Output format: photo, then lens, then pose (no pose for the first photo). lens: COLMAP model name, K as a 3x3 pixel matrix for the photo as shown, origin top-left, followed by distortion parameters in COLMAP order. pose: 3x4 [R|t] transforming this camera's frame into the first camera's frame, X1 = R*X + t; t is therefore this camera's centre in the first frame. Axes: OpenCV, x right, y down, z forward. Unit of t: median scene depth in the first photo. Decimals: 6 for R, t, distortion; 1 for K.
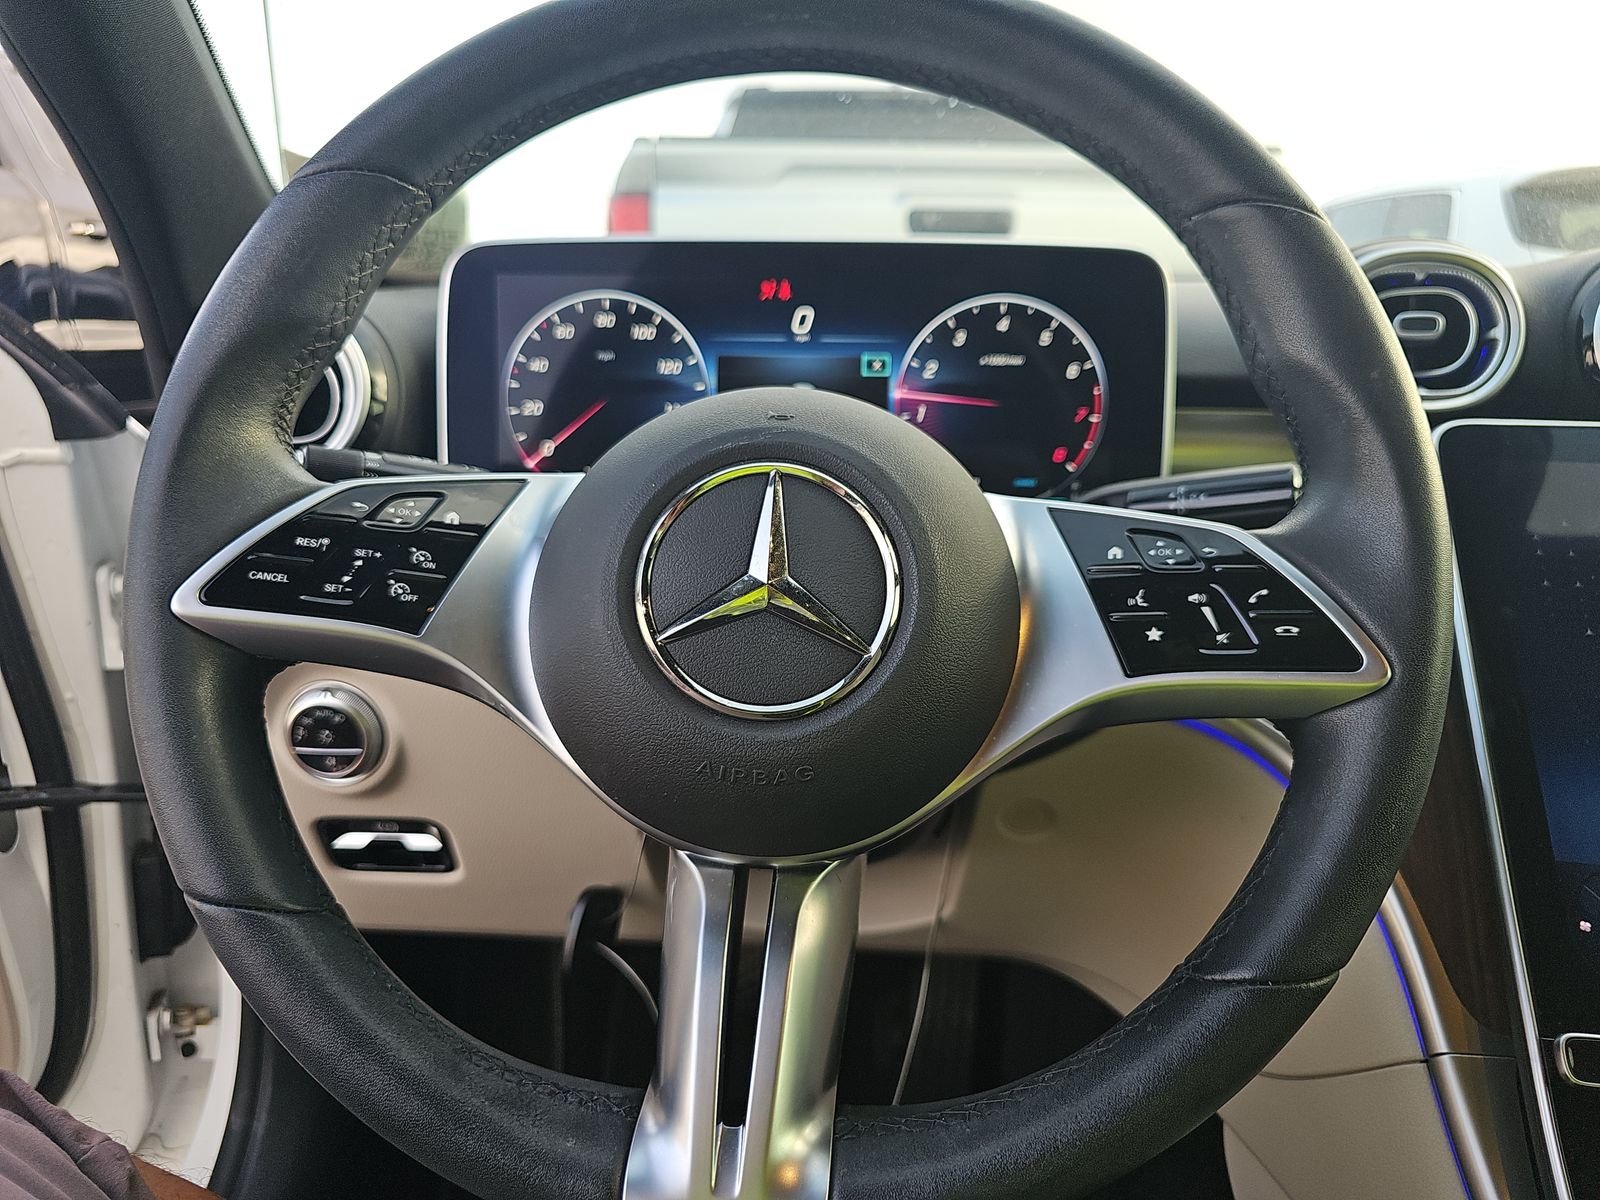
lens RADIAL K [[1112.1, 0, 826.7], [0, 1112.1, 600.8], [0, 0, 1]] dist [0.021971, 0.000860]
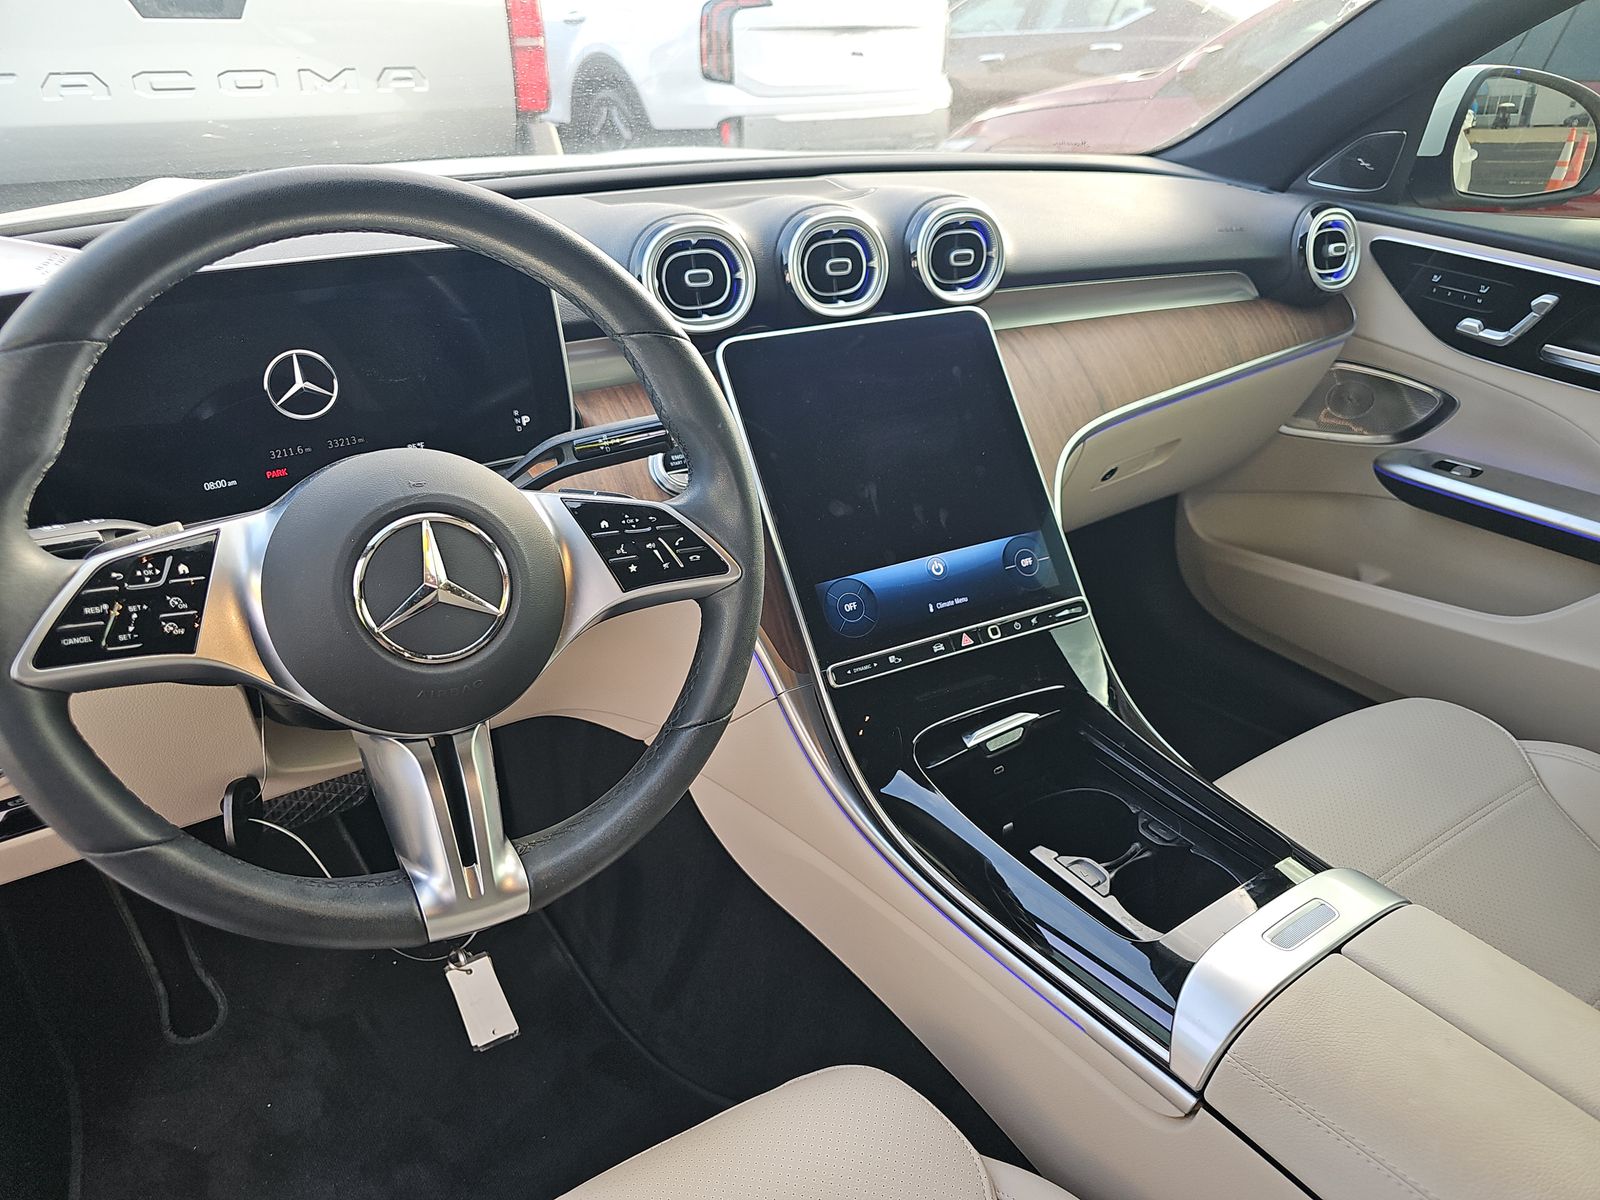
lens RADIAL K [[1083.4, 0, 800.0], [0, 1083.4, 600.0], [0, 0, 1]] dist [0.042772, -0.024367]
pose [[0.815956, -0.202464, 0.541502, -0.502608], [0.067625, 0.963666, 0.258407, -0.384382], [-0.574145, -0.174230, 0.800001, -0.686869]]
